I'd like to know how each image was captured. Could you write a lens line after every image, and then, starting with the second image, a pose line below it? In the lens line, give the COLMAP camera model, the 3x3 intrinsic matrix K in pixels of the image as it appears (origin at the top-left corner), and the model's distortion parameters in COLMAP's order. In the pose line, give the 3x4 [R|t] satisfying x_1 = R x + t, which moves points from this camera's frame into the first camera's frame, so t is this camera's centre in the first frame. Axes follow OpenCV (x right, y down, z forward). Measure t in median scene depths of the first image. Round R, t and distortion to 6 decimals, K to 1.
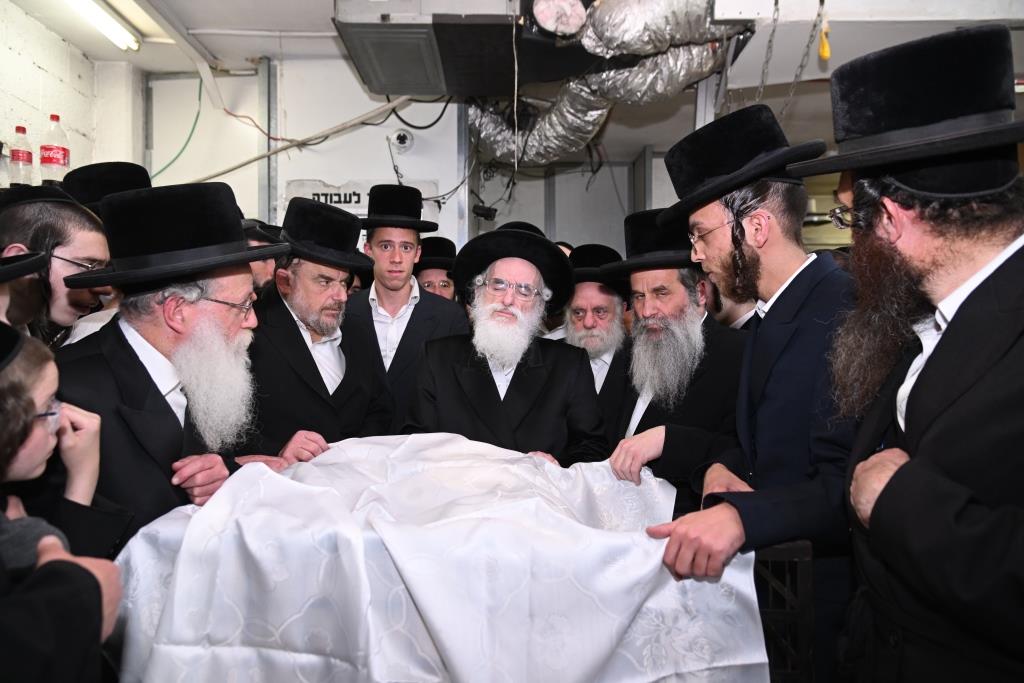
lens RADIAL K [[674.1, 0, 512.0], [0, 674.1, 341.5], [0, 0, 1]] dist [-0.002825, 0.000165]
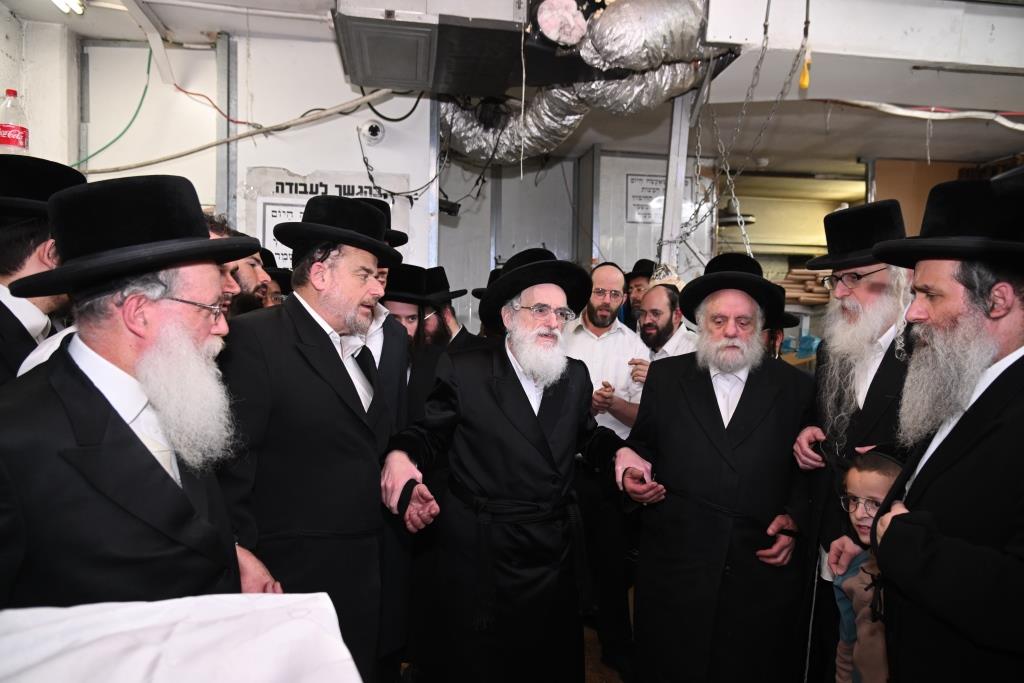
lens RADIAL K [[677.5, 0, 509.6], [0, 677.5, 342.9], [0, 0, 1]] dist [0.000162, 0.001026]
pose [[0.988837, 0.015273, 0.148218, -0.111483], [-0.020352, 0.999254, 0.032808, -0.031503], [-0.147606, -0.035458, 0.988410, -0.003259]]
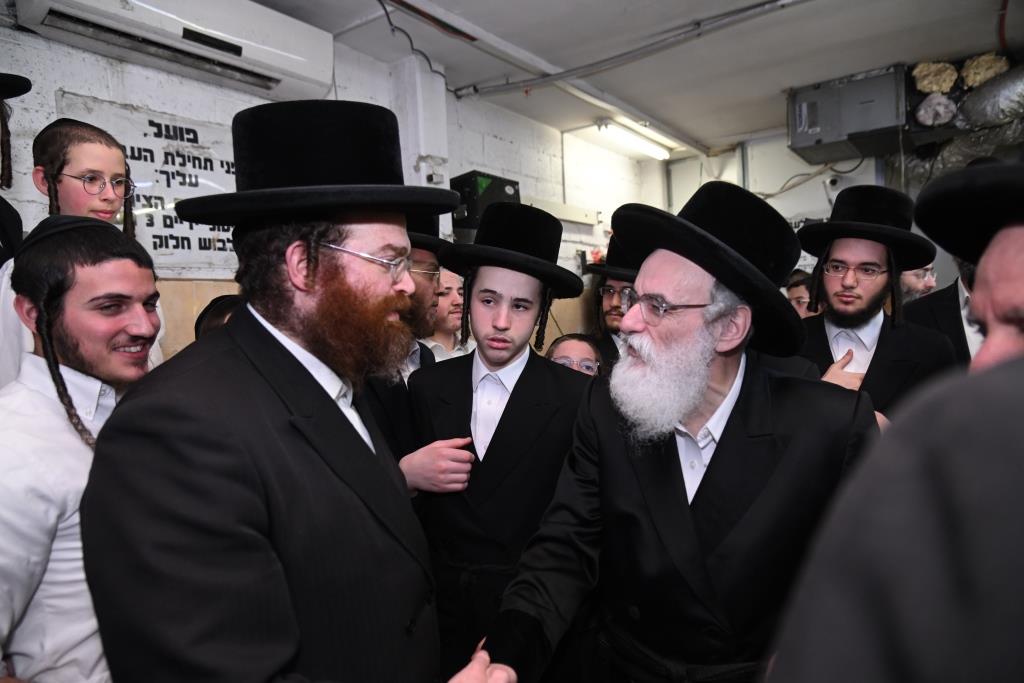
lens RADIAL K [[681.5, 0, 512.1], [0, 681.5, 347.4], [0, 0, 1]] dist [0.002296, 0.001326]
pose [[0.809598, -0.017516, -0.586723, 0.146242], [0.064693, 0.996128, 0.059529, -0.069080], [0.583408, -0.086151, 0.807597, -0.701281]]
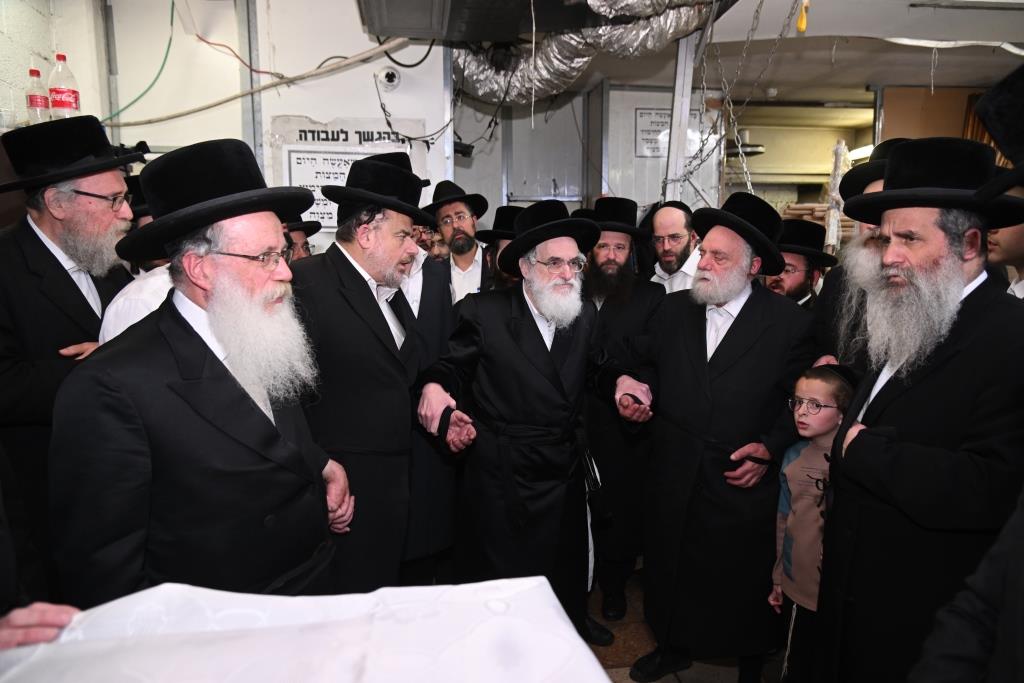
lens RADIAL K [[681.5, 0, 512.1], [0, 681.5, 347.4], [0, 0, 1]] dist [0.002296, 0.001326]
pose [[0.990721, -0.017427, 0.134792, -0.128794], [-0.001335, 0.990450, 0.137865, -0.040873], [-0.135908, -0.136766, 0.981236, -0.084170]]
